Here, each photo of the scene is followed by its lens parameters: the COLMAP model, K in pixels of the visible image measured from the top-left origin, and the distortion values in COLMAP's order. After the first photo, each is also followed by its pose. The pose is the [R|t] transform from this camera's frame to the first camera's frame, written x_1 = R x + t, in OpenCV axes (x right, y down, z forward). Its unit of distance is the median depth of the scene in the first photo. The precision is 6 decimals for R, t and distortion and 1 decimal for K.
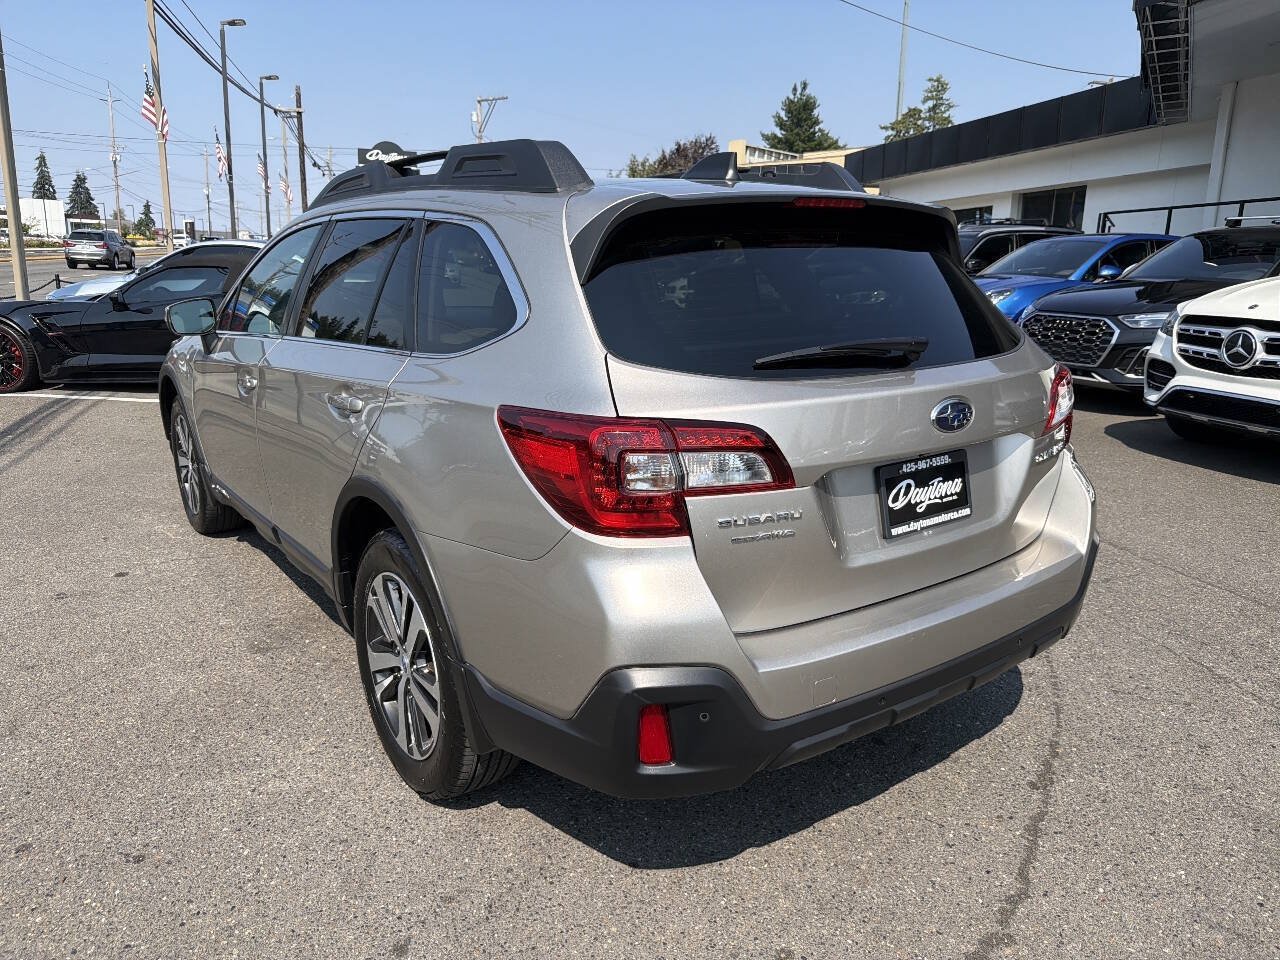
lens RADIAL K [[953.0, 0, 640.0], [0, 953.0, 480.0], [0, 0, 1]] dist [0.012938, -0.008884]
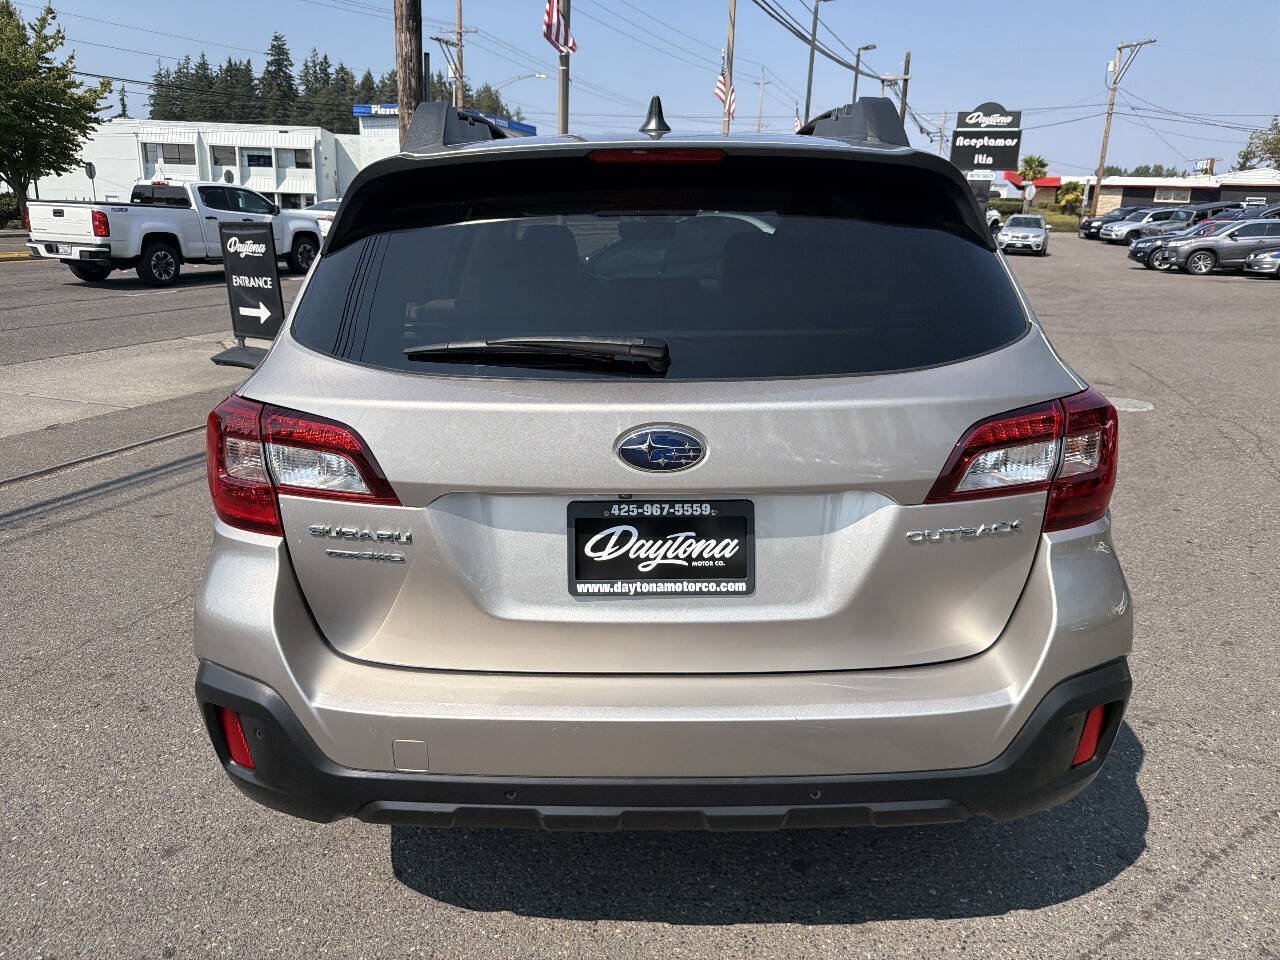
lens RADIAL K [[953.0, 0, 640.0], [0, 953.0, 480.0], [0, 0, 1]] dist [0.012938, -0.008884]
pose [[0.801144, 0.157162, -0.577468, 0.711336], [-0.139036, 0.987380, 0.075832, -0.093778], [0.582098, 0.019536, 0.812884, 0.386629]]
